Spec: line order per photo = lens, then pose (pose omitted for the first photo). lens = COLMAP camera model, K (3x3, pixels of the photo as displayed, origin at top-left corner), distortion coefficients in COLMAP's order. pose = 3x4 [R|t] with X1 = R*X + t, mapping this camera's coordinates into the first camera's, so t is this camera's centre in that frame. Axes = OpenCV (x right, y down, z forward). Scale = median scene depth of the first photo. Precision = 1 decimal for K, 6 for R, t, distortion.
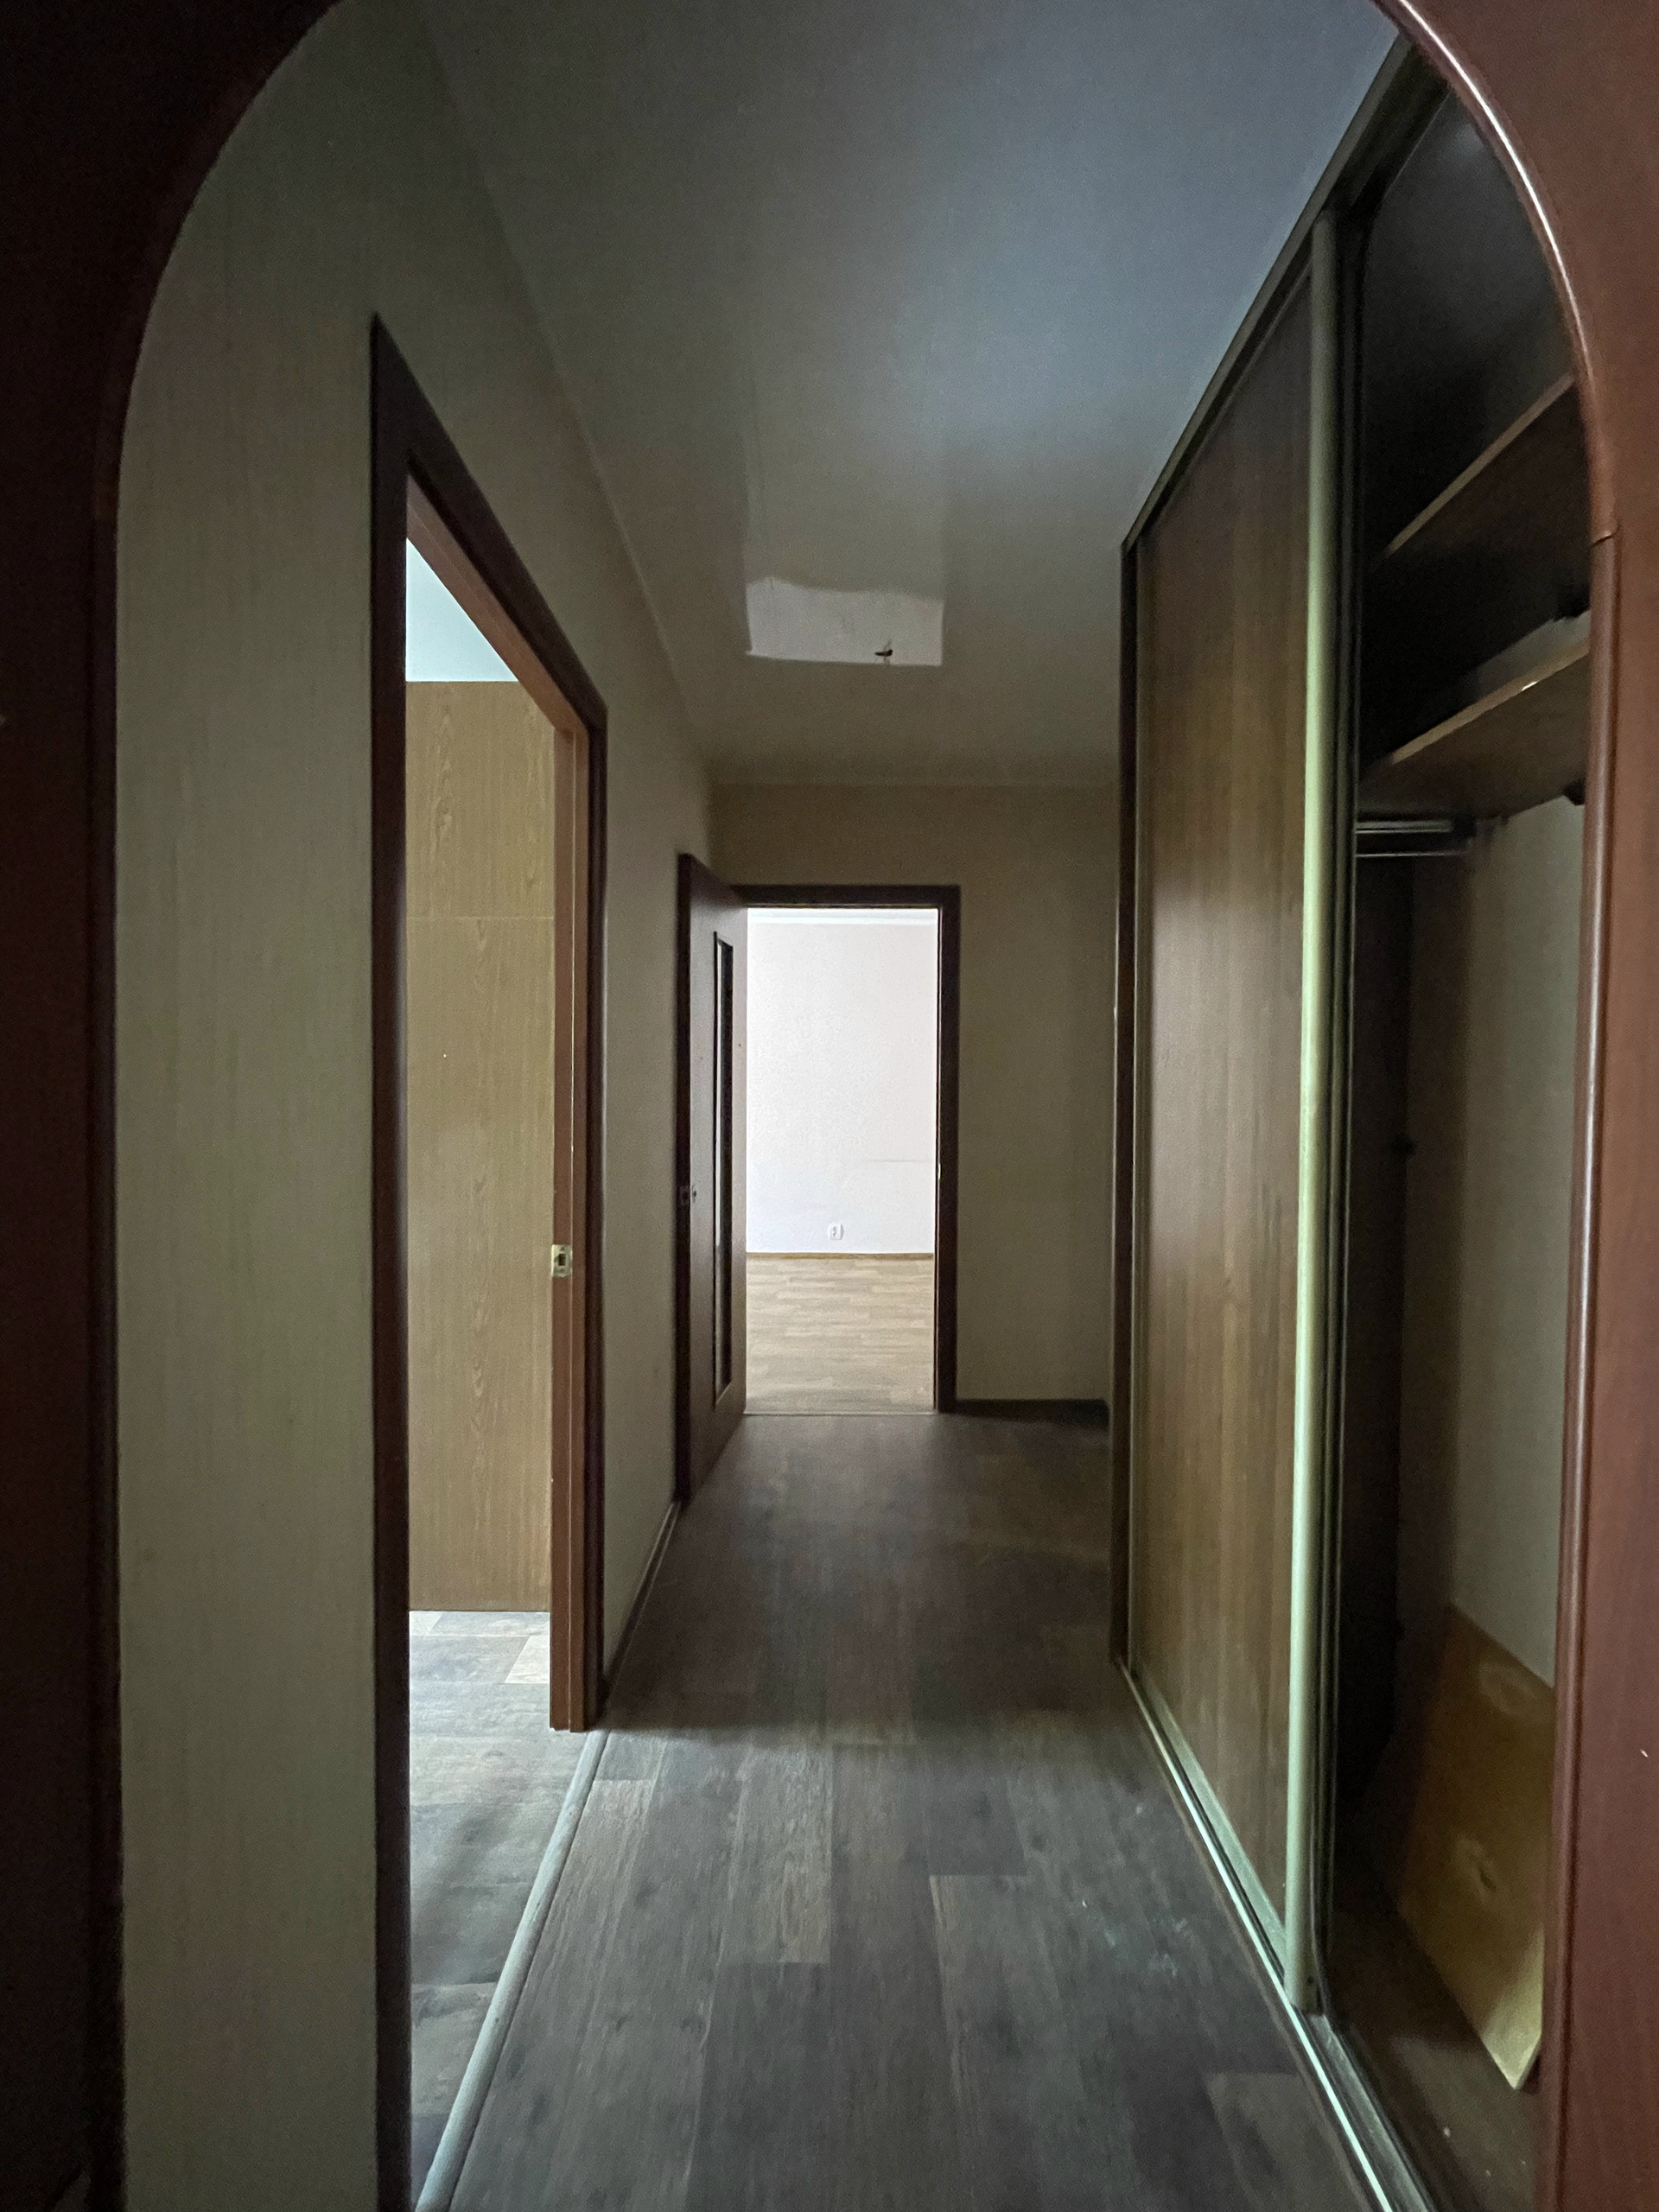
lens RADIAL K [[896.4, 0, 829.5], [0, 896.4, 1106.0], [0, 0, 1]] dist [-0.000080, -0.000039]
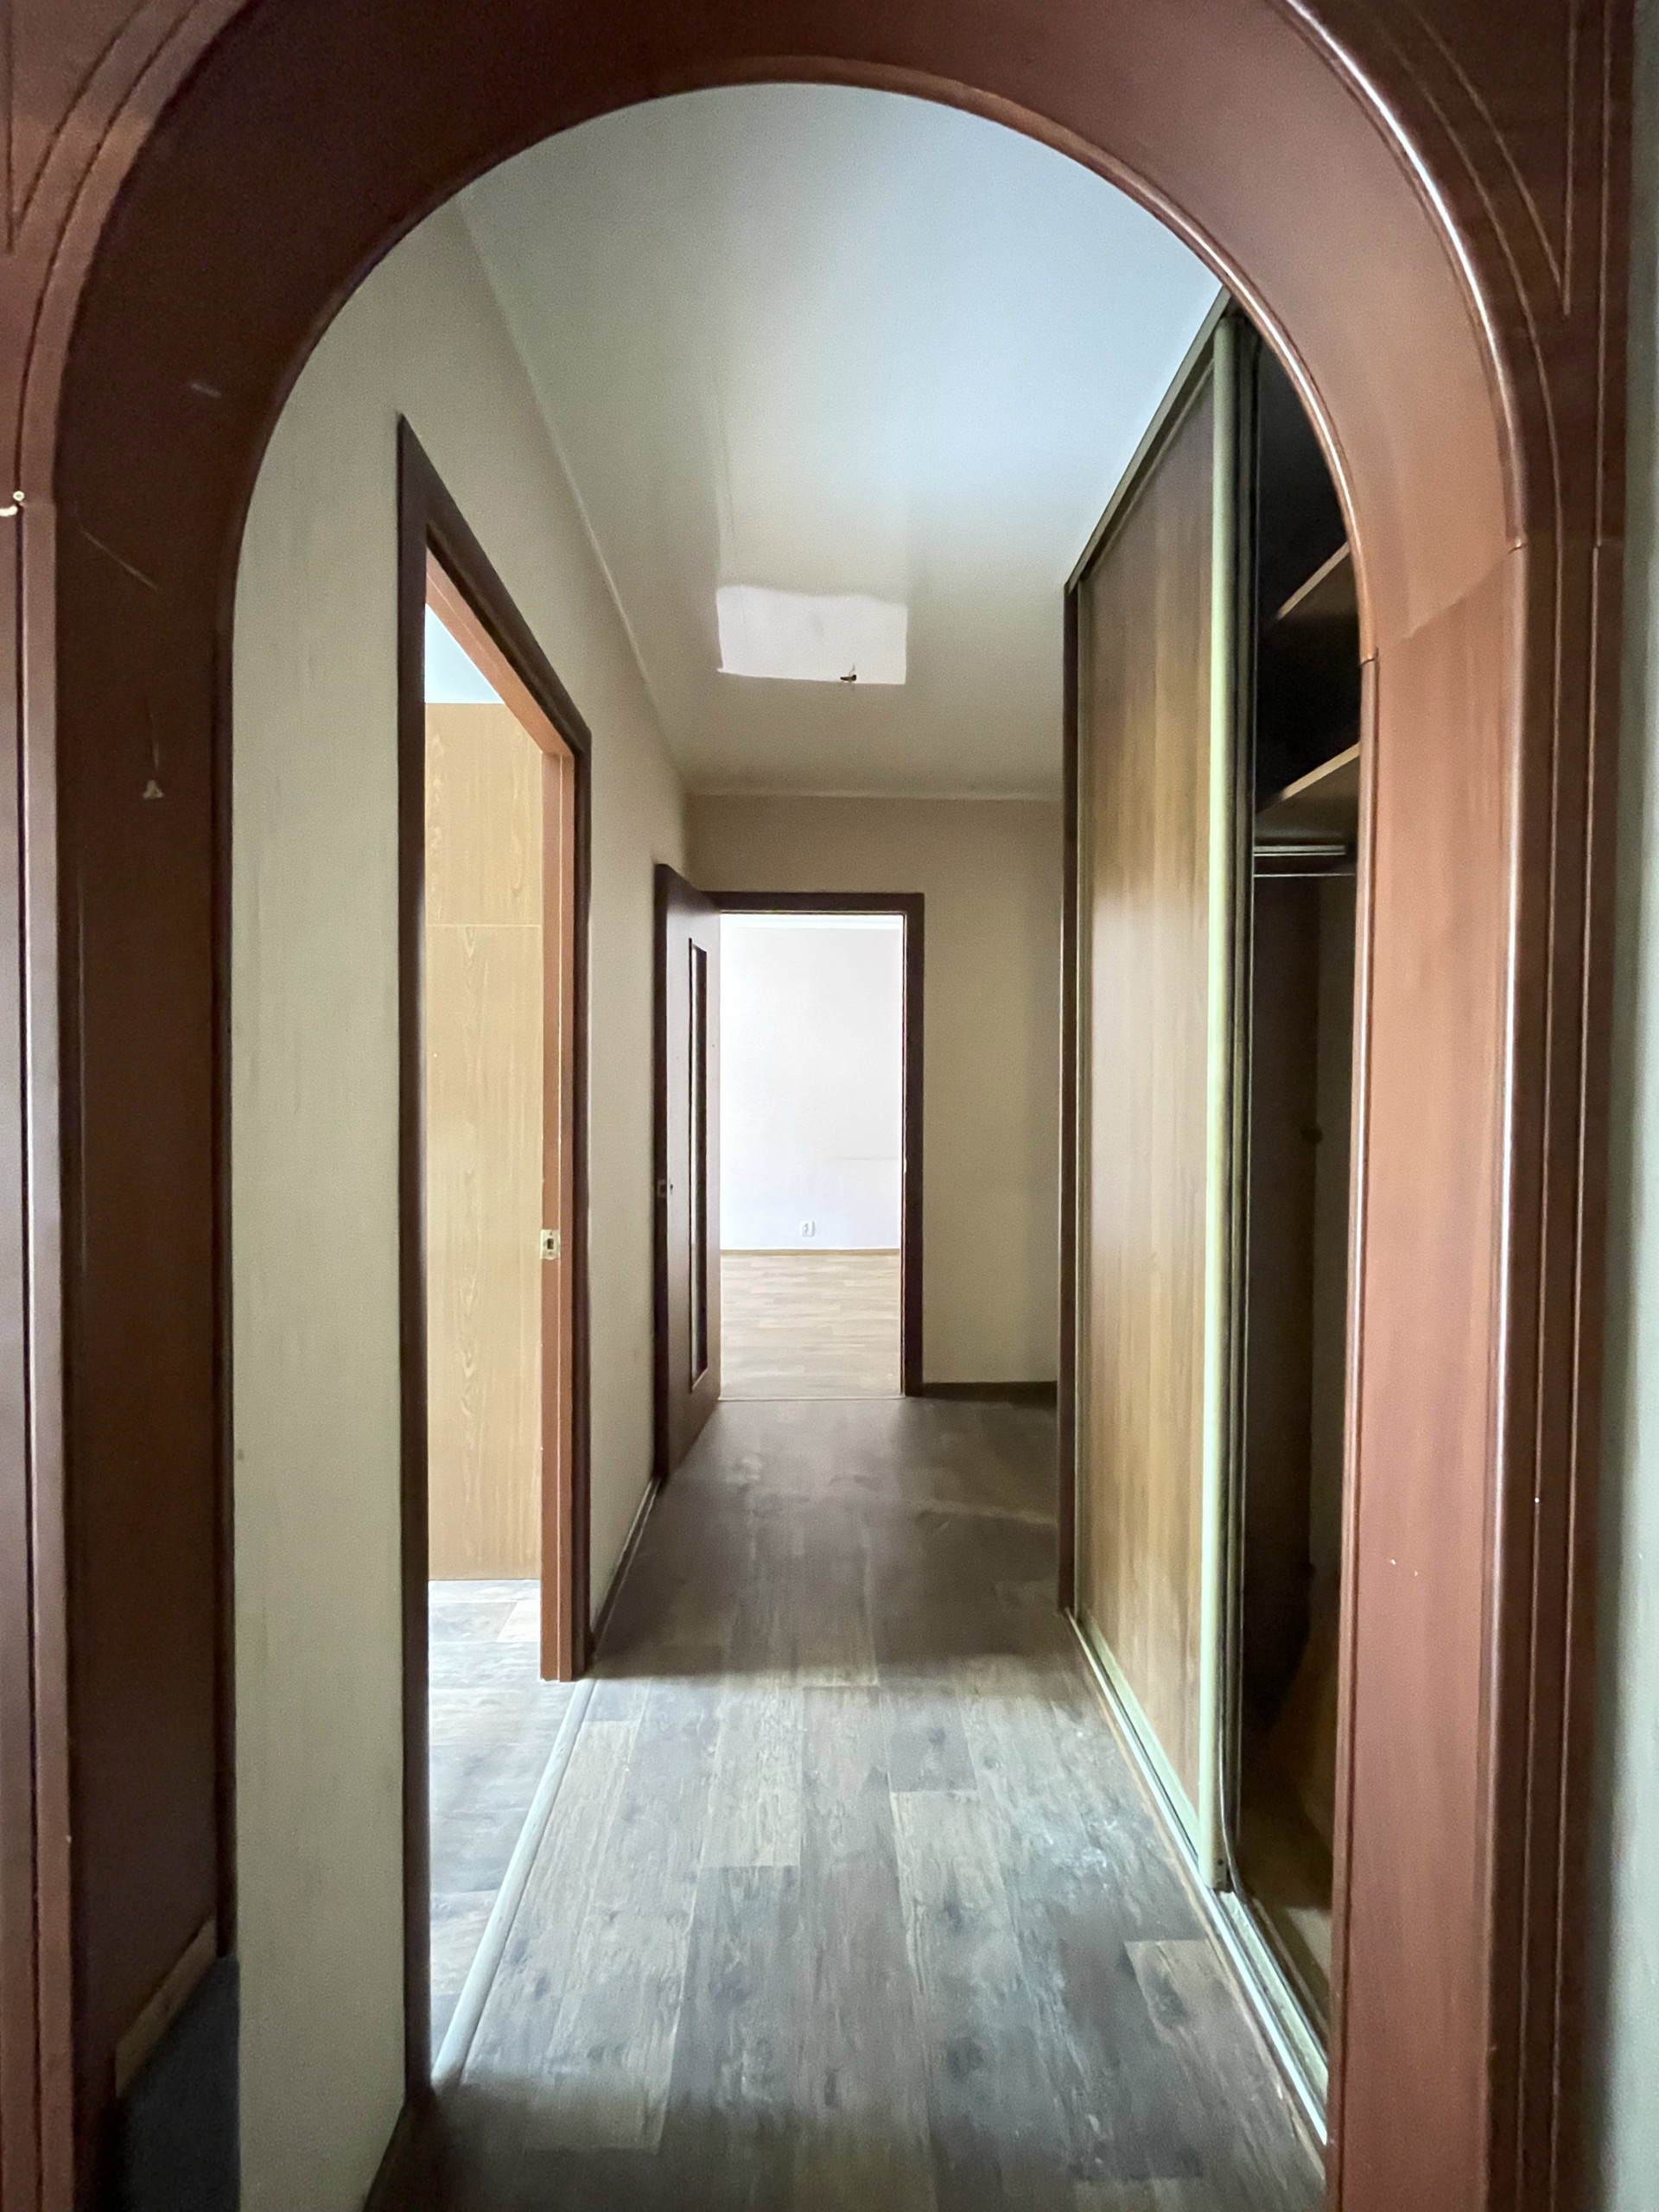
lens RADIAL K [[896.4, 0, 829.5], [0, 896.4, 1106.0], [0, 0, 1]] dist [-0.000080, -0.000039]
pose [[0.999530, -0.003661, 0.030452, 0.005284], [0.003725, 0.999991, -0.002026, 0.009774], [-0.030444, 0.002139, 0.999534, -0.094162]]
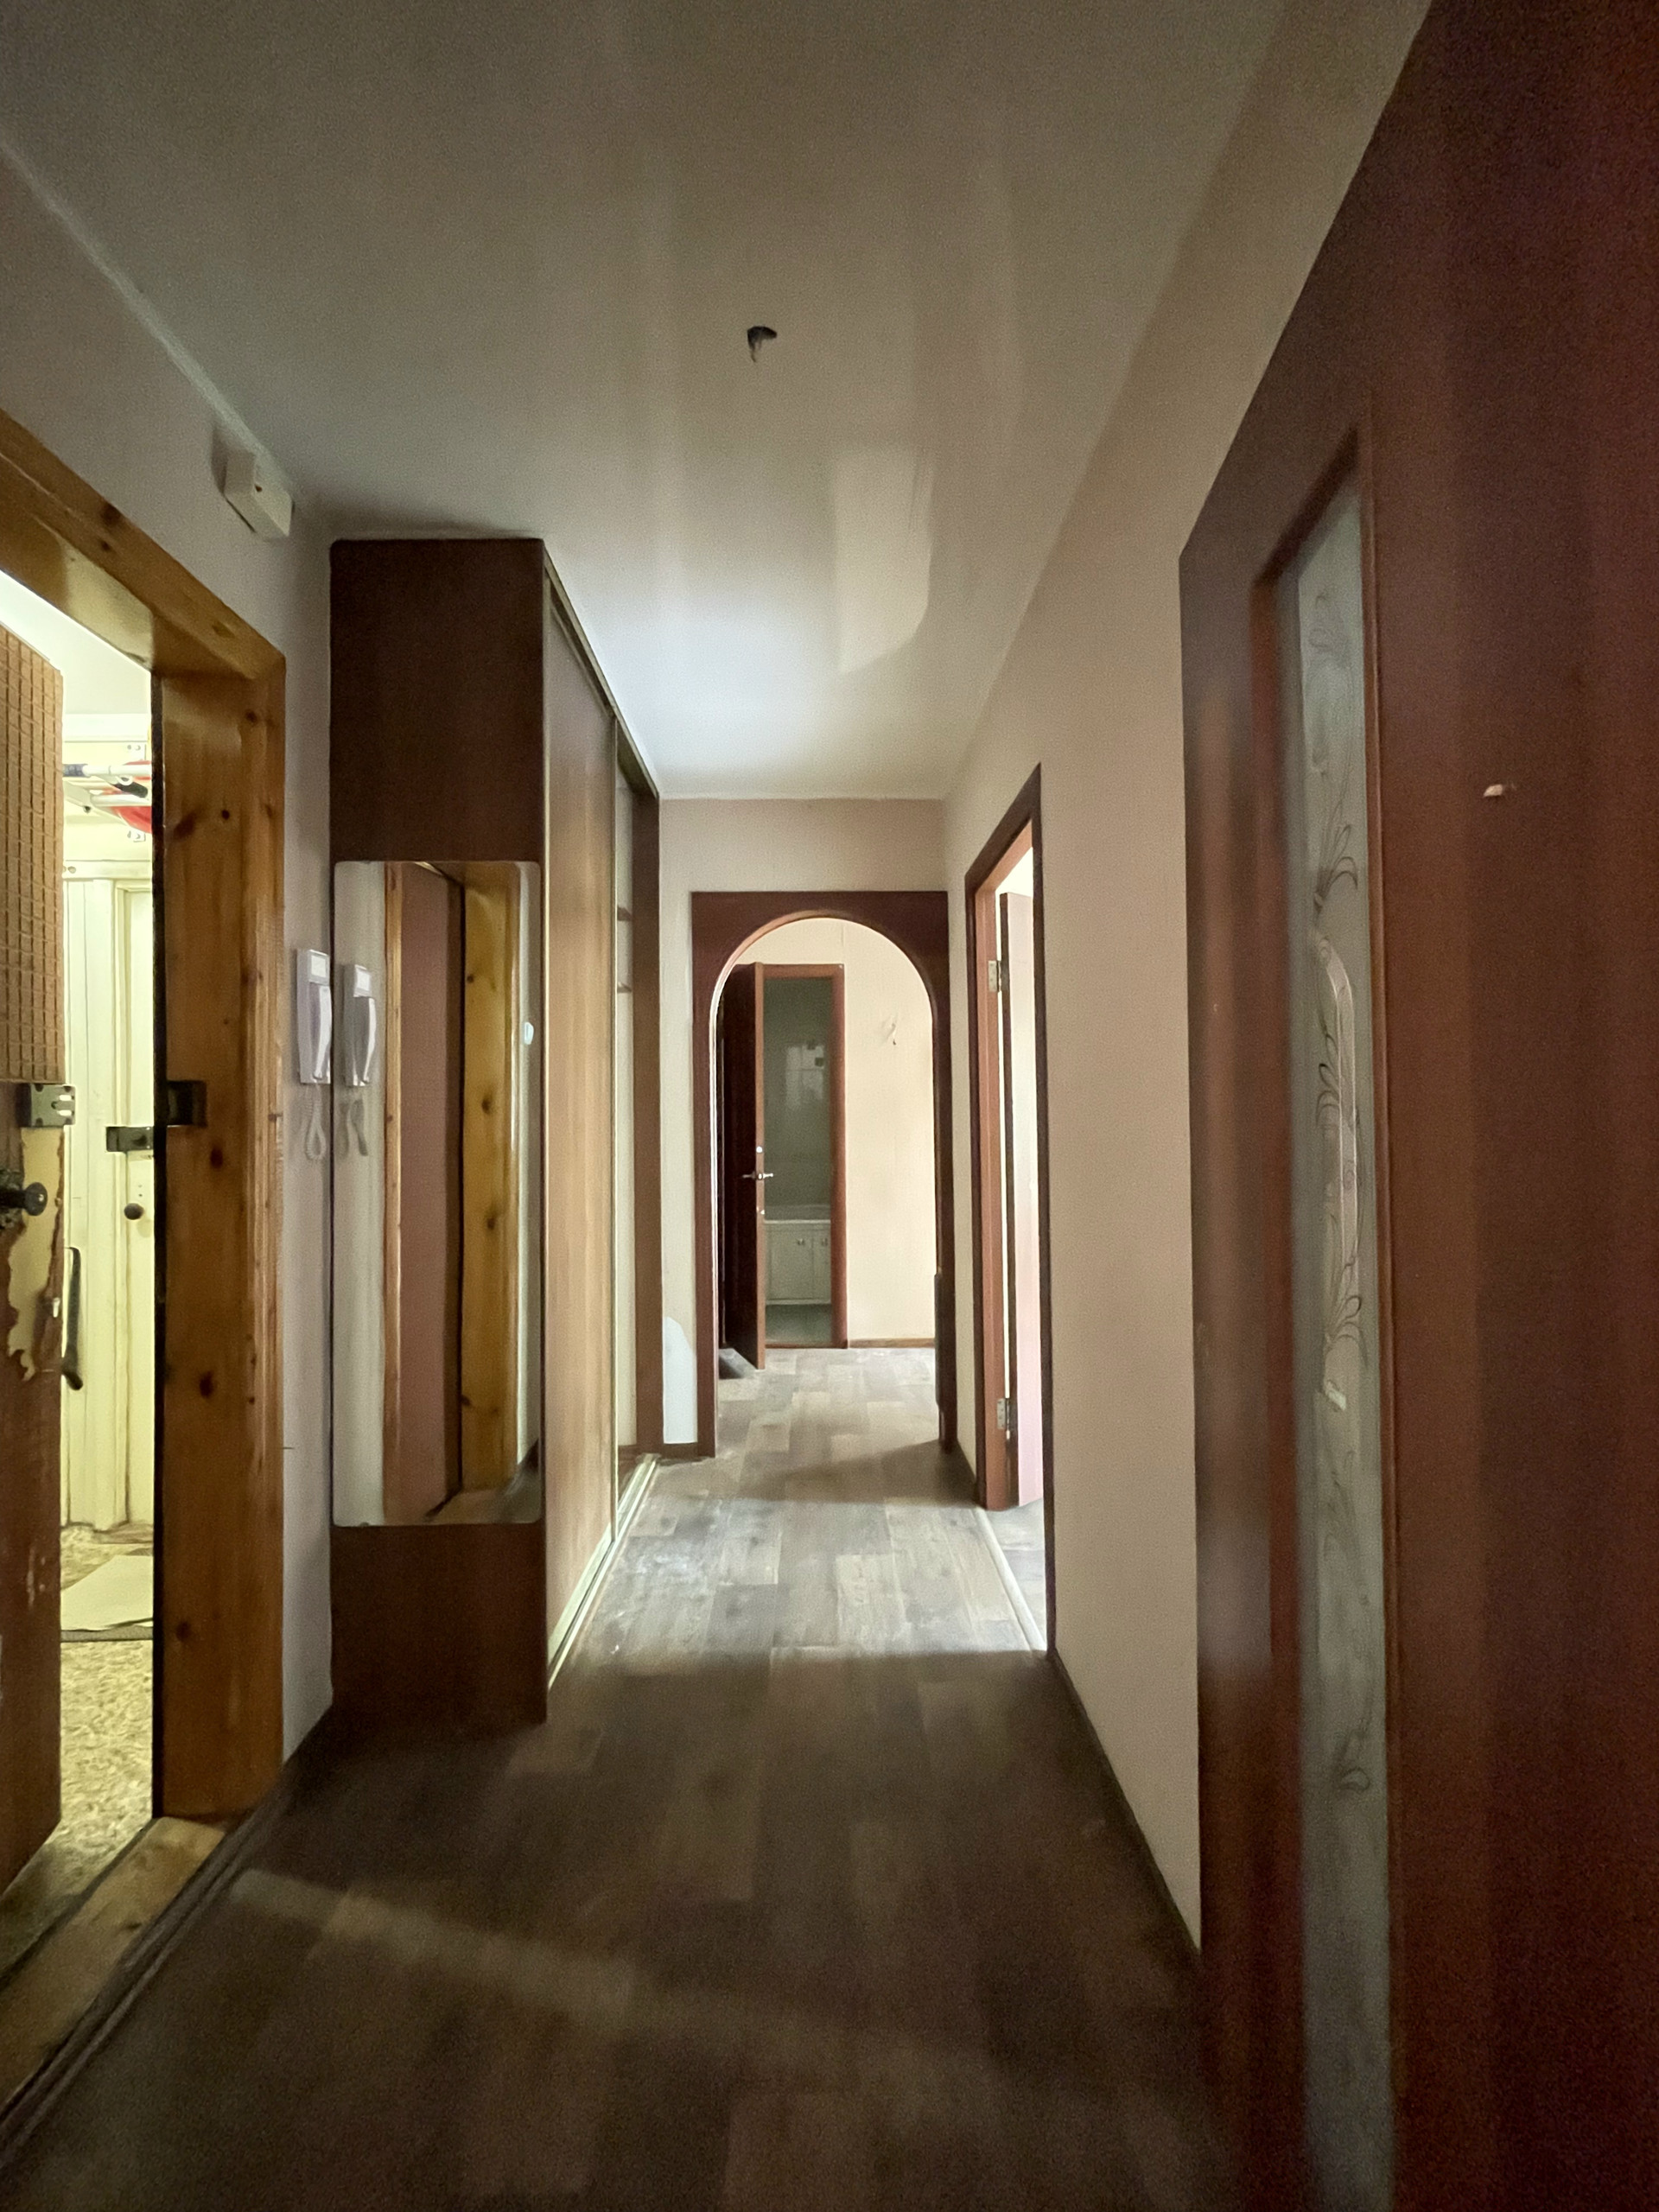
lens RADIAL K [[896.4, 0, 829.5], [0, 896.4, 1106.0], [0, 0, 1]] dist [-0.000080, -0.000039]
pose [[-0.999700, 0.000158, -0.024499, 0.048531], [-0.000161, 0.999915, 0.013029, -0.030933], [0.024499, 0.013029, -0.999615, 2.286569]]
